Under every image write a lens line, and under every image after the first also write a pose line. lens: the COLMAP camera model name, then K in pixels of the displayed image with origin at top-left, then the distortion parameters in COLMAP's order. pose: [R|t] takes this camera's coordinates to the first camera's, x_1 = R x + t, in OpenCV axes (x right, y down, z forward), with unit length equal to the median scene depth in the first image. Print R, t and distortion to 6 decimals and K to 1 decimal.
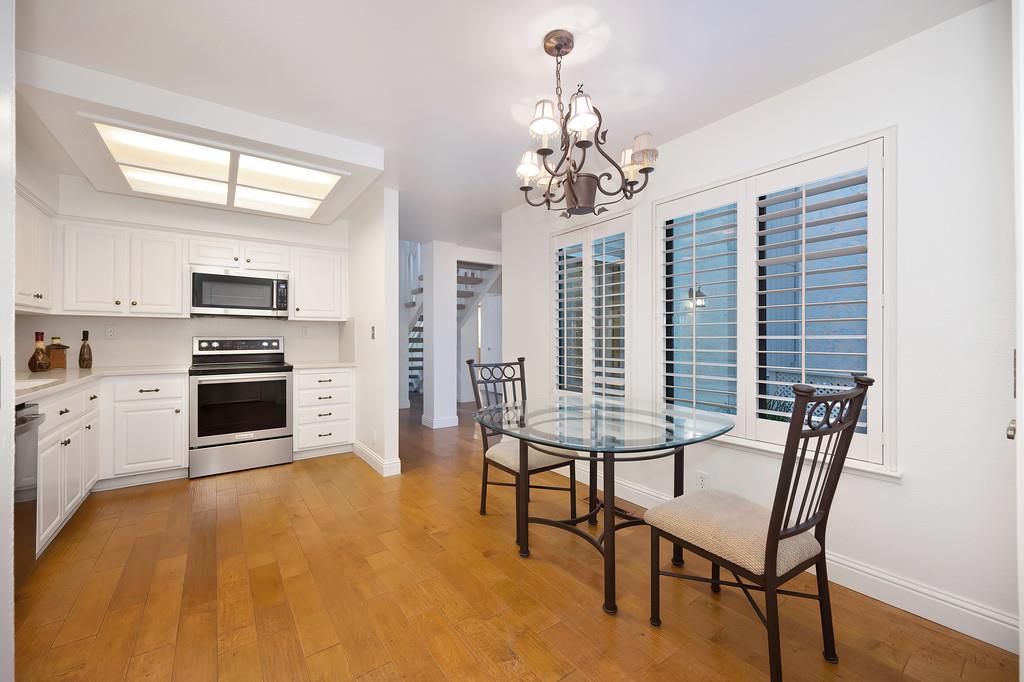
lens RADIAL K [[408.5, 0, 522.4], [0, 408.5, 339.6], [0, 0, 1]] dist [-0.000353, 0.000520]
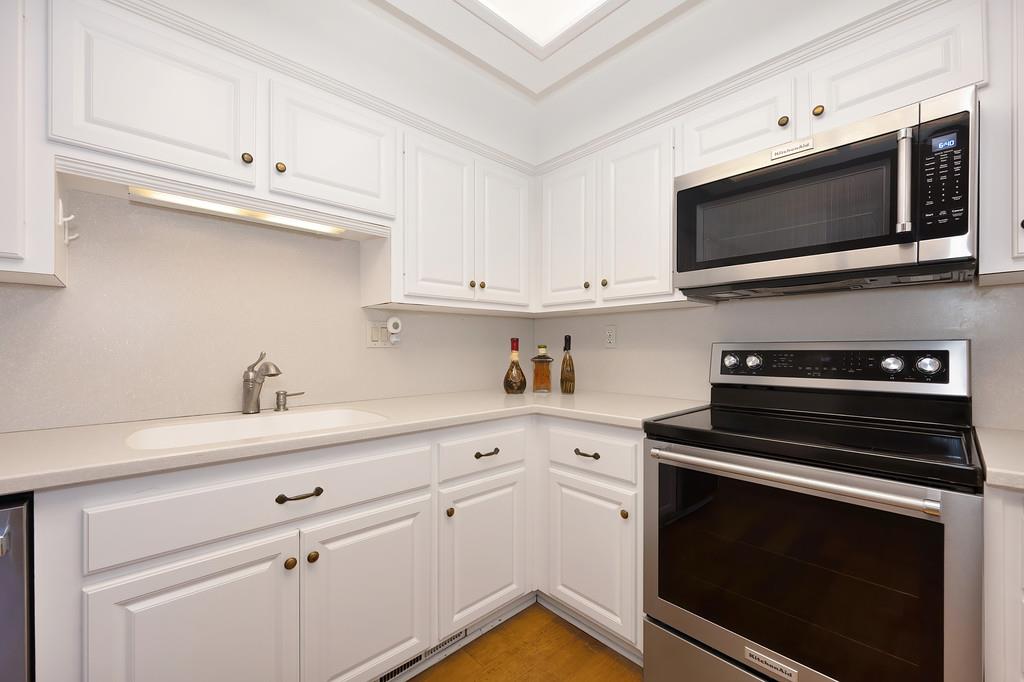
lens RADIAL K [[408.5, 0, 513.3], [0, 408.5, 344.1], [0, 0, 1]] dist [-0.000353, 0.000520]
pose [[0.087448, -0.013904, -0.996072, -0.367561], [-0.004275, 0.999888, -0.014333, 0.001656], [0.996160, 0.005511, 0.087379, 0.732731]]
